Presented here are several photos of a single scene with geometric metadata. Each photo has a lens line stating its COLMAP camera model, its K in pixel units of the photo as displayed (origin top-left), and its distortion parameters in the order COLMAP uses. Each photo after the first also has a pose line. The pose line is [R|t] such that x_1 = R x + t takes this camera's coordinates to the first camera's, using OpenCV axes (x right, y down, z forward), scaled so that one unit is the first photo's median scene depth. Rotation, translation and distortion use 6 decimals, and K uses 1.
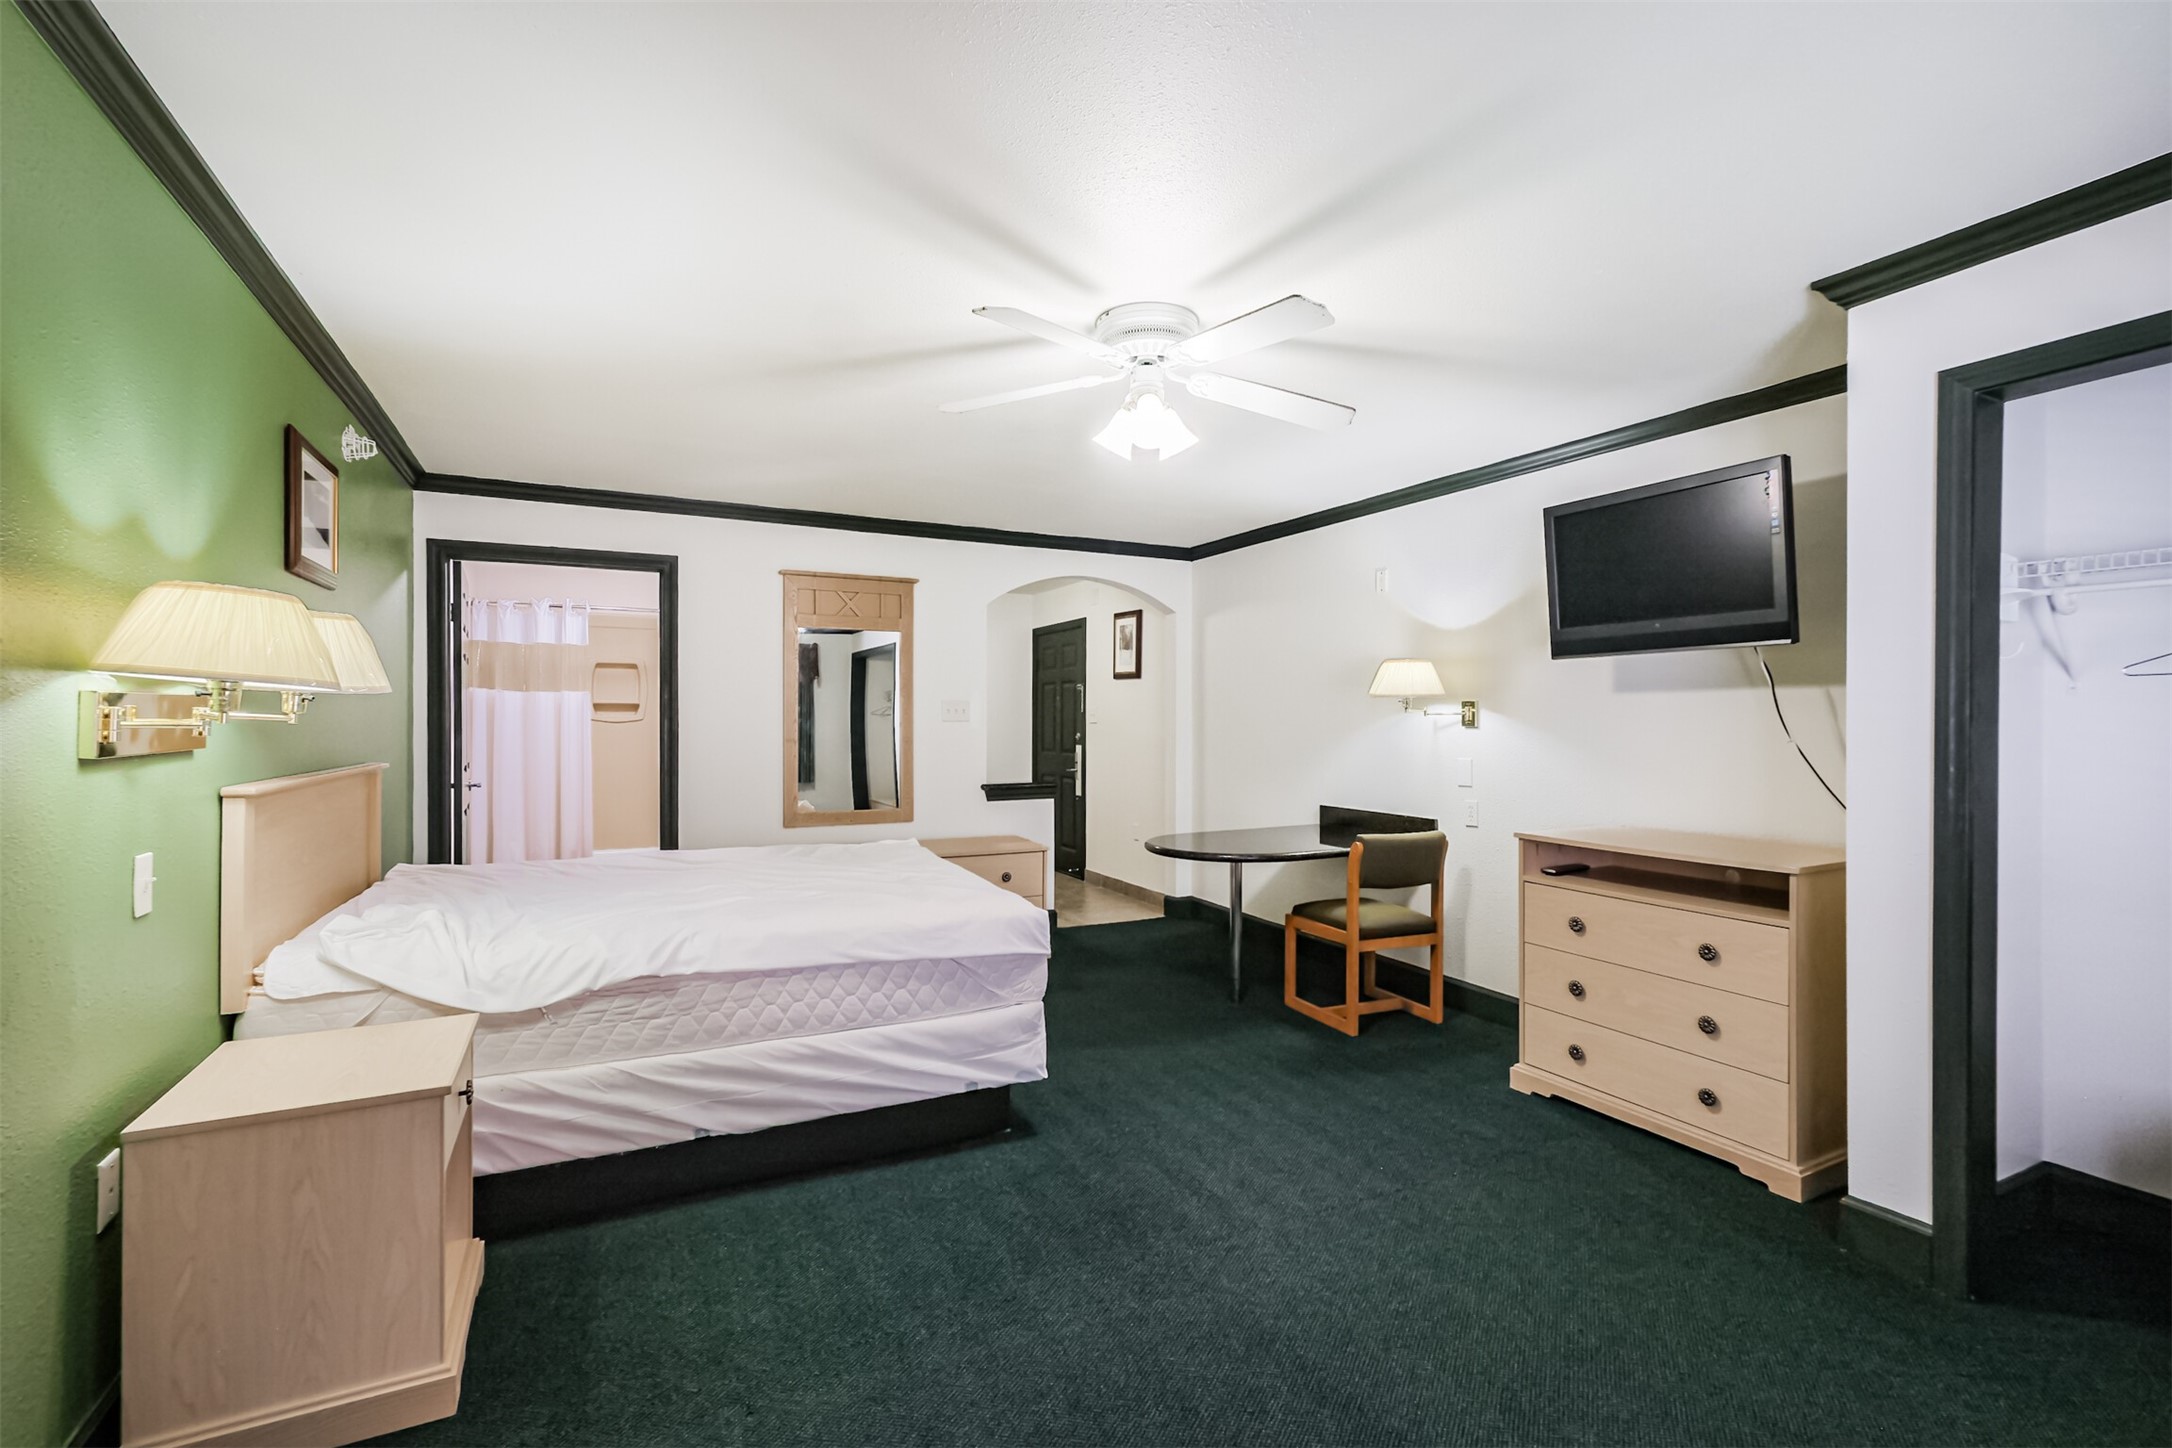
lens RADIAL K [[967.0, 0, 1086.0], [0, 967.0, 724.0], [0, 0, 1]] dist [0.000995, 0.000291]
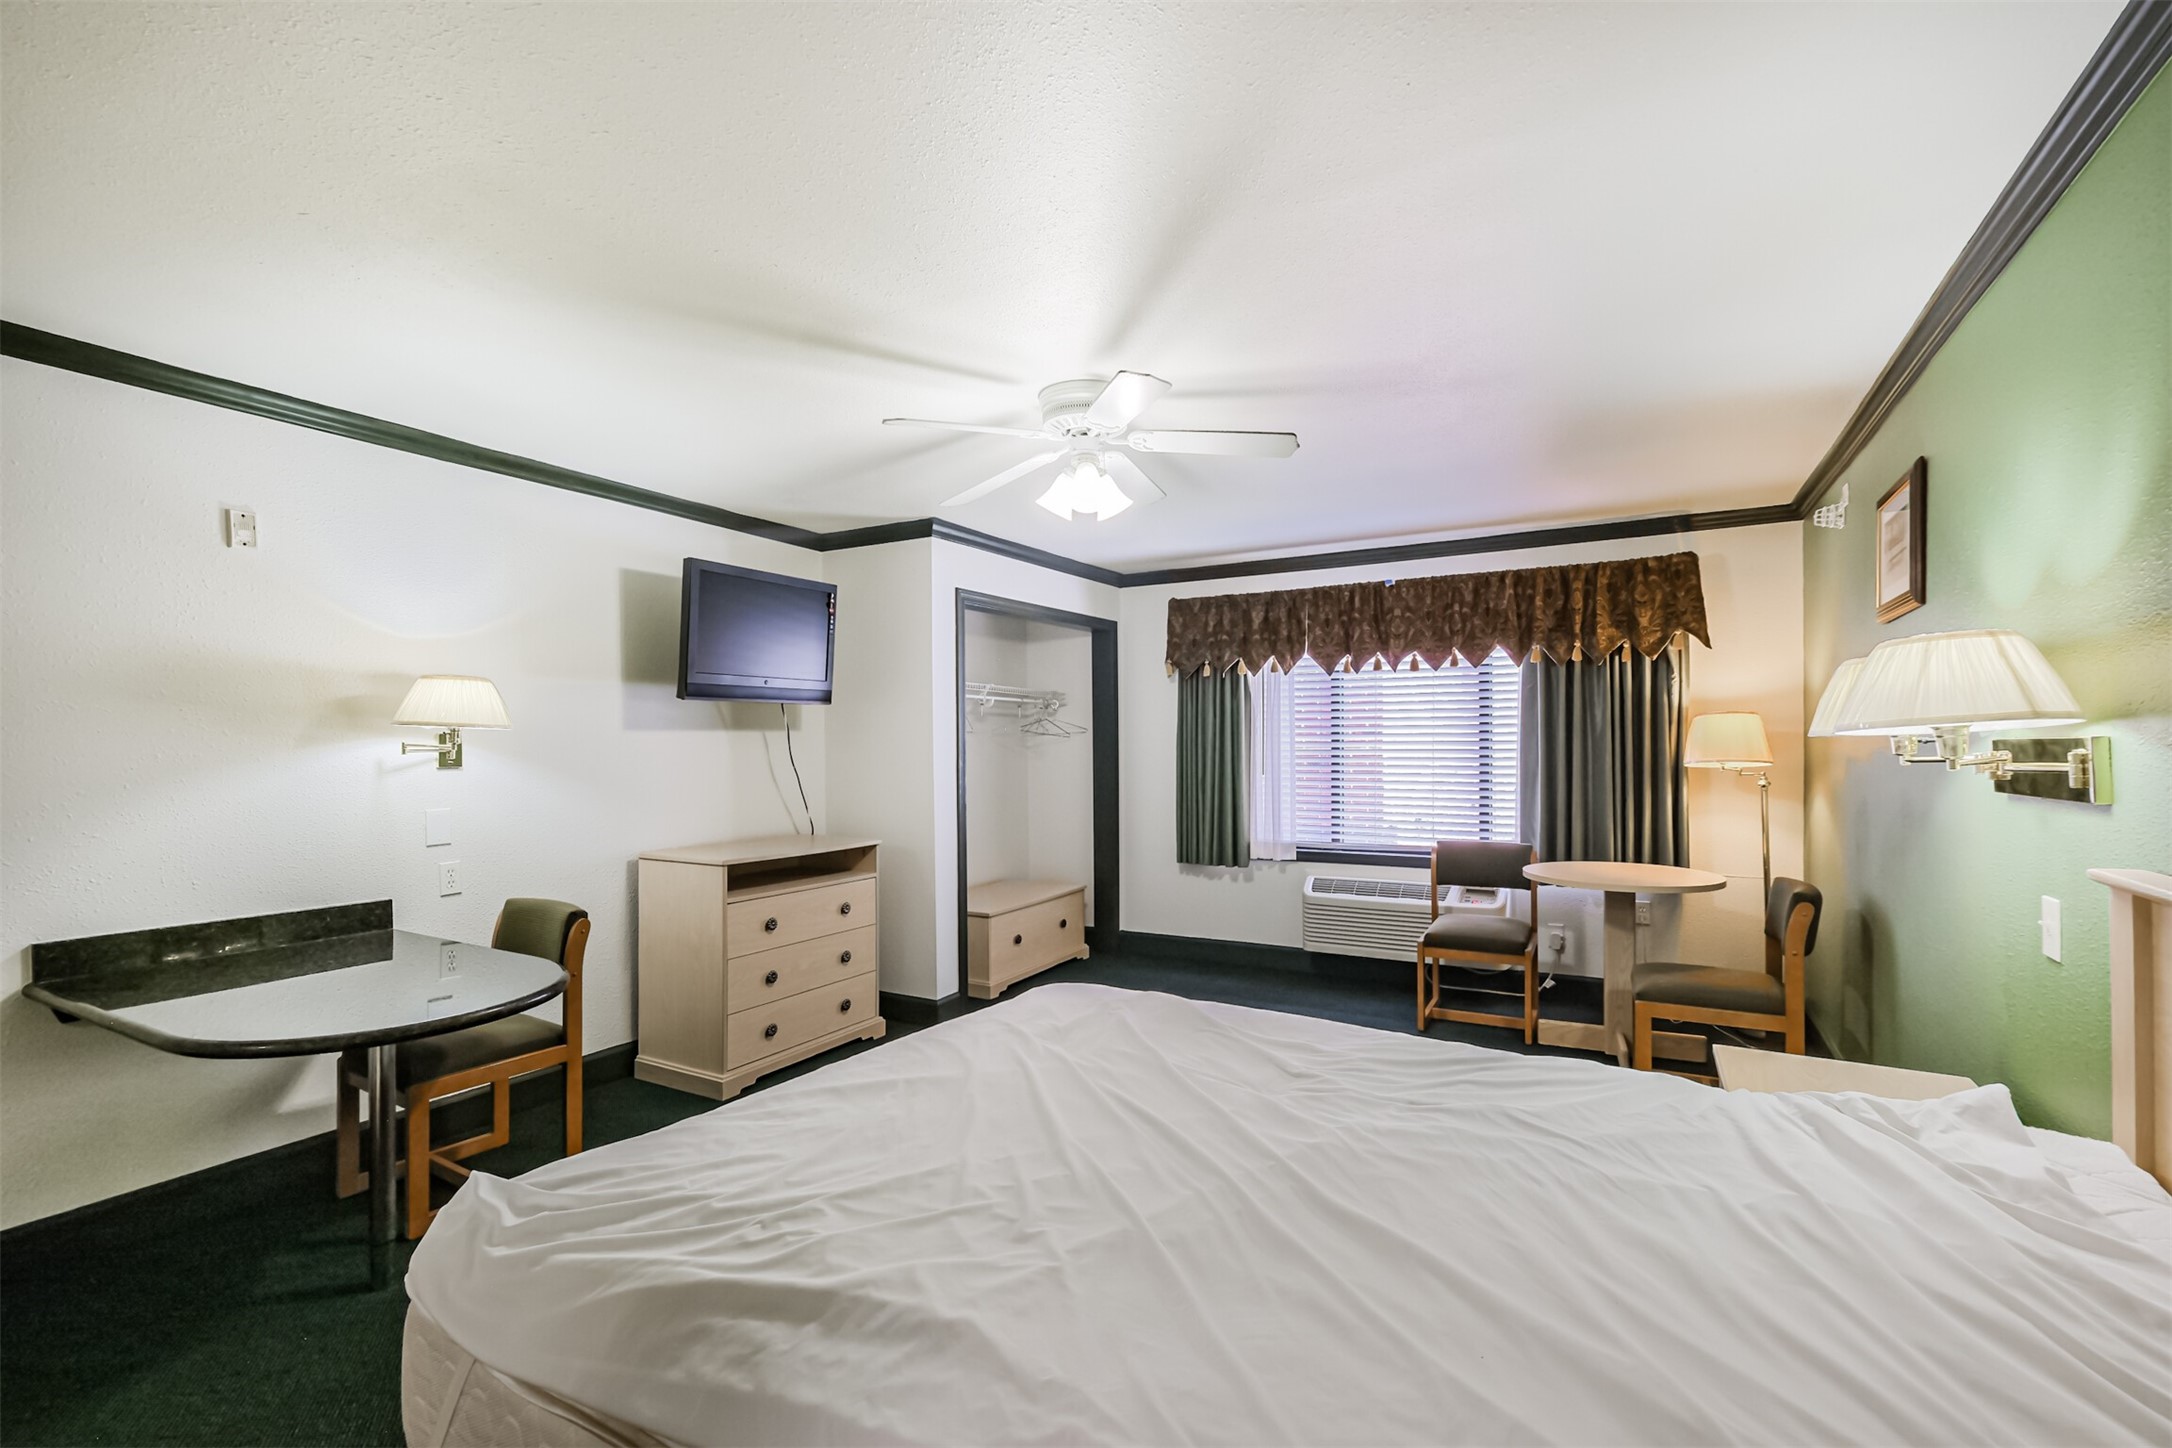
lens RADIAL K [[942.2, 0, 1087.9], [0, 942.2, 734.2], [0, 0, 1]] dist [0.001247, 0.000123]
pose [[-0.545562, 0.007384, 0.838038, -1.880559], [0.009294, 0.999953, -0.002761, -0.060070], [-0.838019, 0.006282, -0.545605, 3.546008]]
